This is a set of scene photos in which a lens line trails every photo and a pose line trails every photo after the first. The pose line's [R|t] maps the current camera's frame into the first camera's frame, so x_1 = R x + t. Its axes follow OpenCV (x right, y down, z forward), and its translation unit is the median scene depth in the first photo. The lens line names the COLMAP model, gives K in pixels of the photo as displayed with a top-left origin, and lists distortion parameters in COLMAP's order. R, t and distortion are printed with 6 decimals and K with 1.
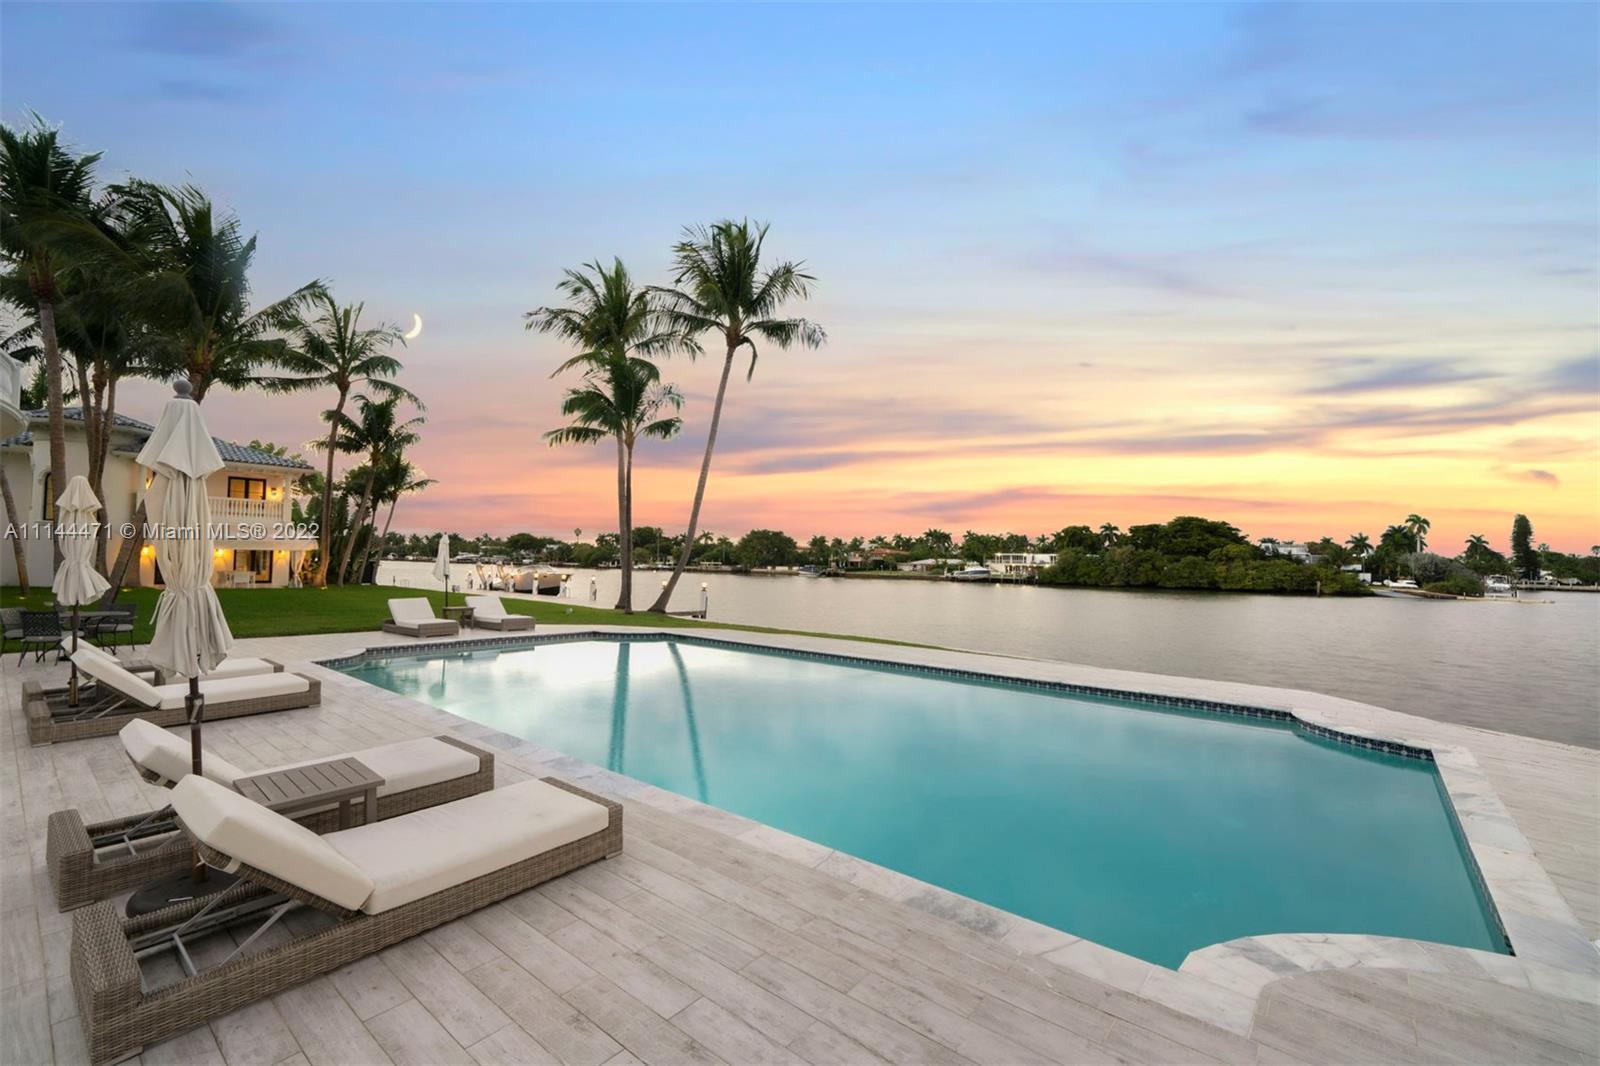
lens RADIAL K [[683.1, 0, 800.0], [0, 683.1, 533.0], [0, 0, 1]] dist [-0.002889, 0.000149]
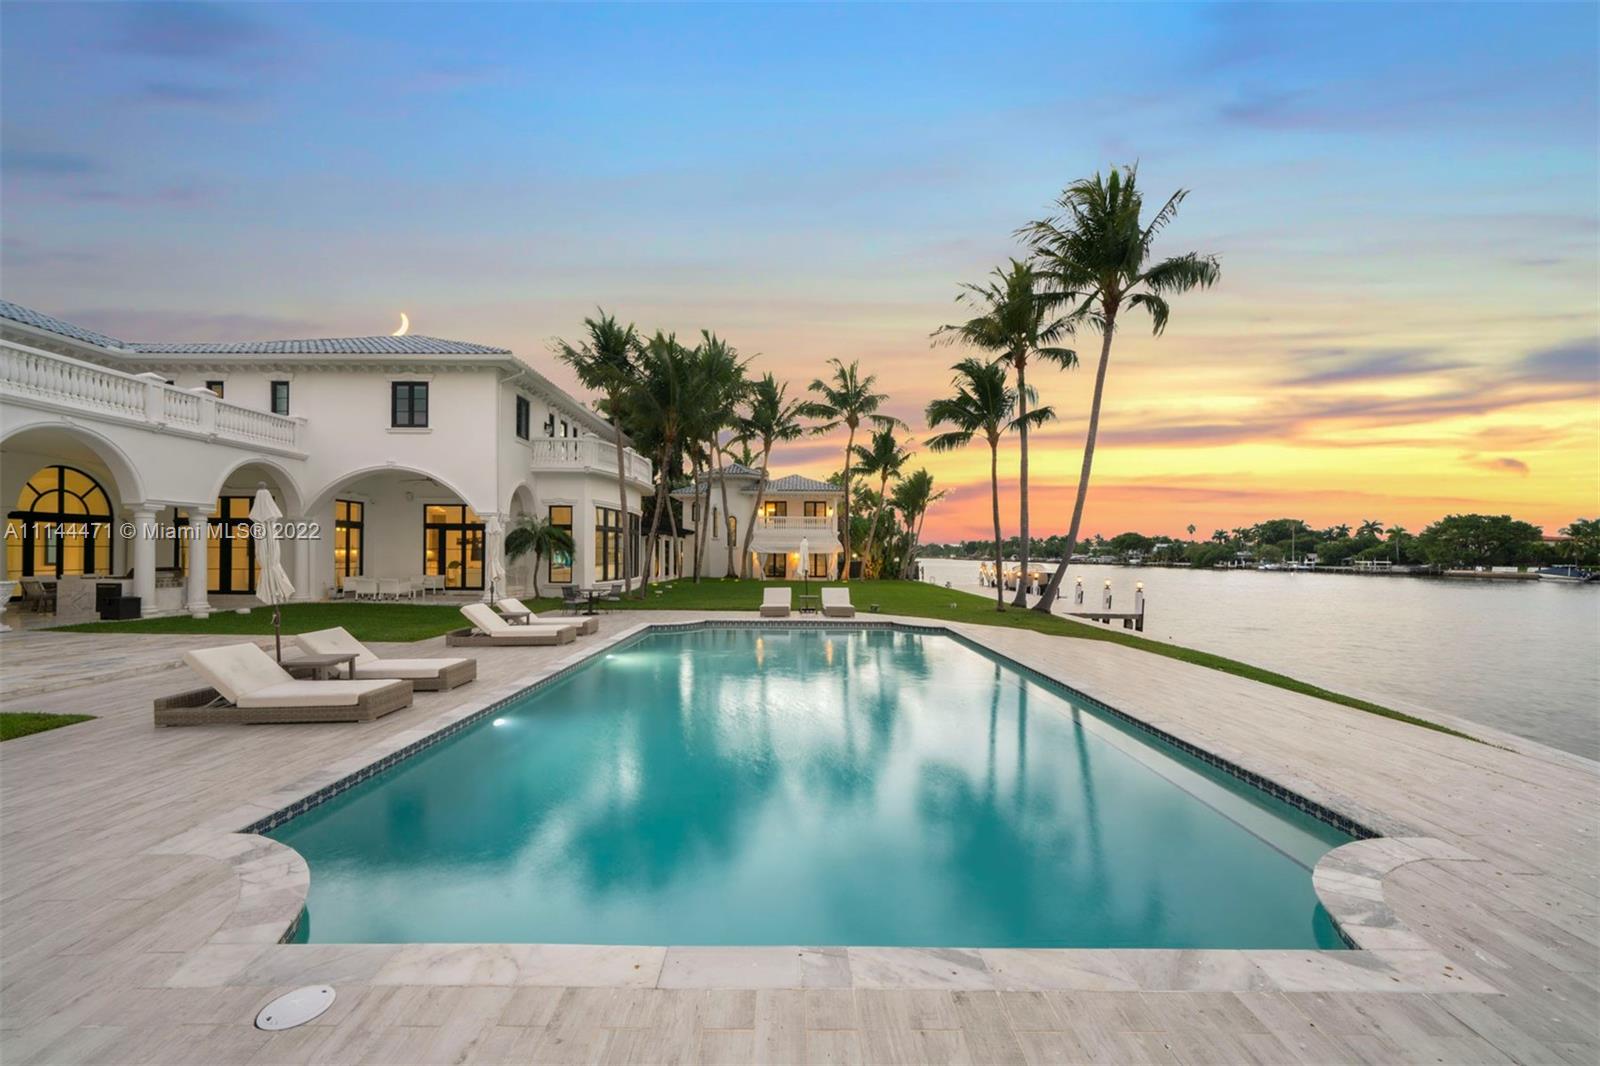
lens RADIAL K [[683.1, 0, 800.0], [0, 683.1, 533.0], [0, 0, 1]] dist [-0.002889, 0.000149]
pose [[0.641361, -0.038168, -0.766289, 0.219785], [0.037196, 0.999134, -0.018633, 0.008014], [0.766337, -0.016552, 0.642225, 0.091664]]
